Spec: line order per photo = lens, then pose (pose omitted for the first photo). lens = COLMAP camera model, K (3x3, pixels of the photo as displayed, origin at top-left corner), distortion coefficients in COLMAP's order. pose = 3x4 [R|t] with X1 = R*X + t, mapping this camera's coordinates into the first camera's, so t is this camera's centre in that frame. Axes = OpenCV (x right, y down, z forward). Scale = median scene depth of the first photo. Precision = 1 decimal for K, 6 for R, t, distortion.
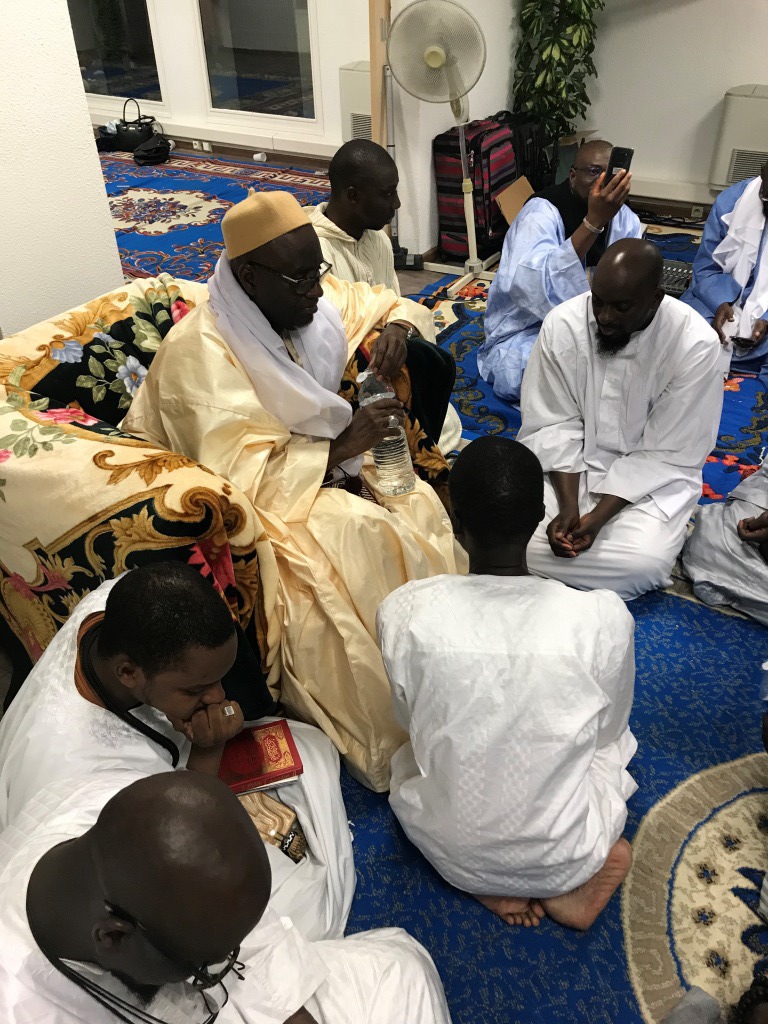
lens RADIAL K [[841.1, 0, 382.6], [0, 841.1, 497.4], [0, 0, 1]] dist [-0.046909, 0.115942]
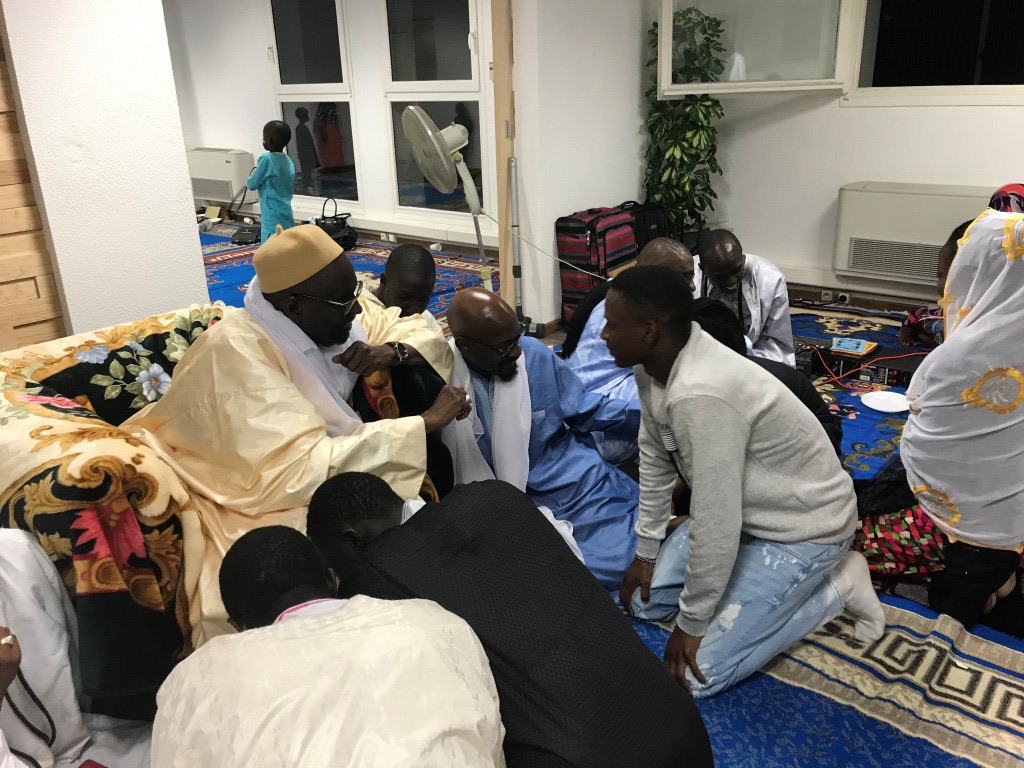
lens RADIAL K [[829.7, 0, 515.2], [0, 829.7, 384.5], [0, 0, 1]] dist [0.008659, 0.009783]
pose [[0.992588, 0.035971, -0.116079, 0.276982], [-0.063666, 0.967535, -0.244588, 0.088170], [0.103512, 0.250165, 0.962654, 0.016302]]
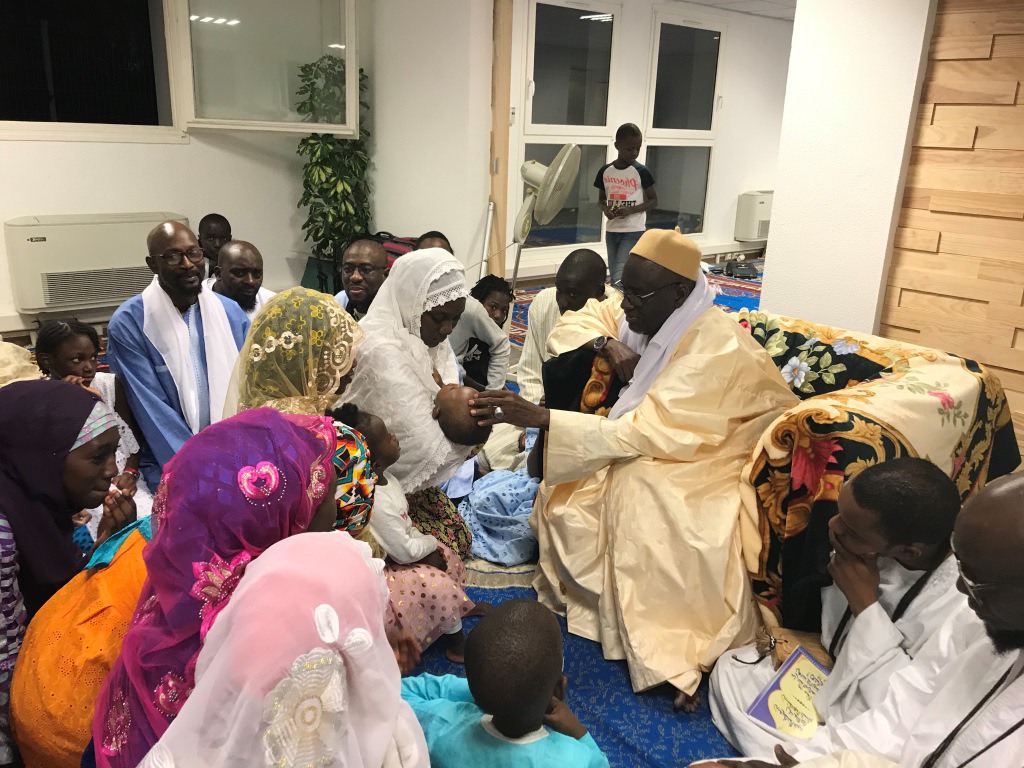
lens RADIAL K [[836.5, 0, 521.8], [0, 836.5, 382.6], [0, 0, 1]] dist [0.014176, 0.011765]
pose [[0.284965, -0.252212, 0.924762, -4.522061], [0.509725, 0.856917, 0.076637, -1.436379], [-0.811773, 0.449535, 0.372750, 2.391889]]
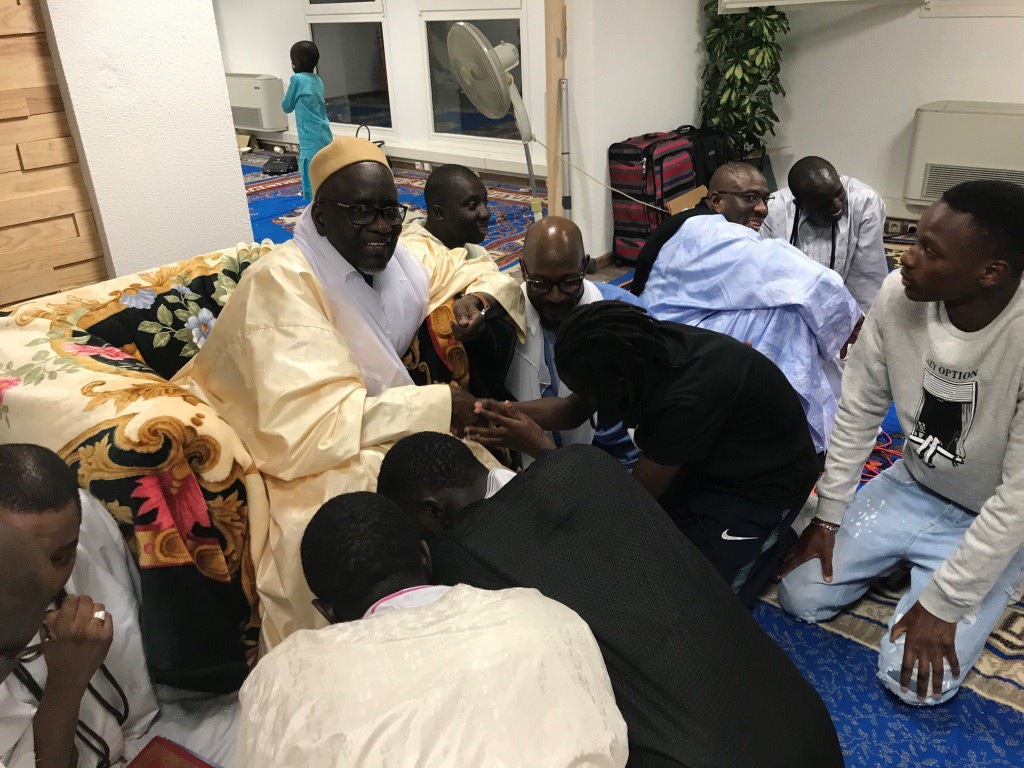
lens RADIAL K [[834.8, 0, 510.8], [0, 834.8, 380.2], [0, 0, 1]] dist [-0.010295, 0.036540]
pose [[0.987720, 0.047443, -0.148855, 0.211627], [-0.072246, 0.983488, -0.165926, 0.055753], [0.138525, 0.174643, 0.974839, 0.077971]]
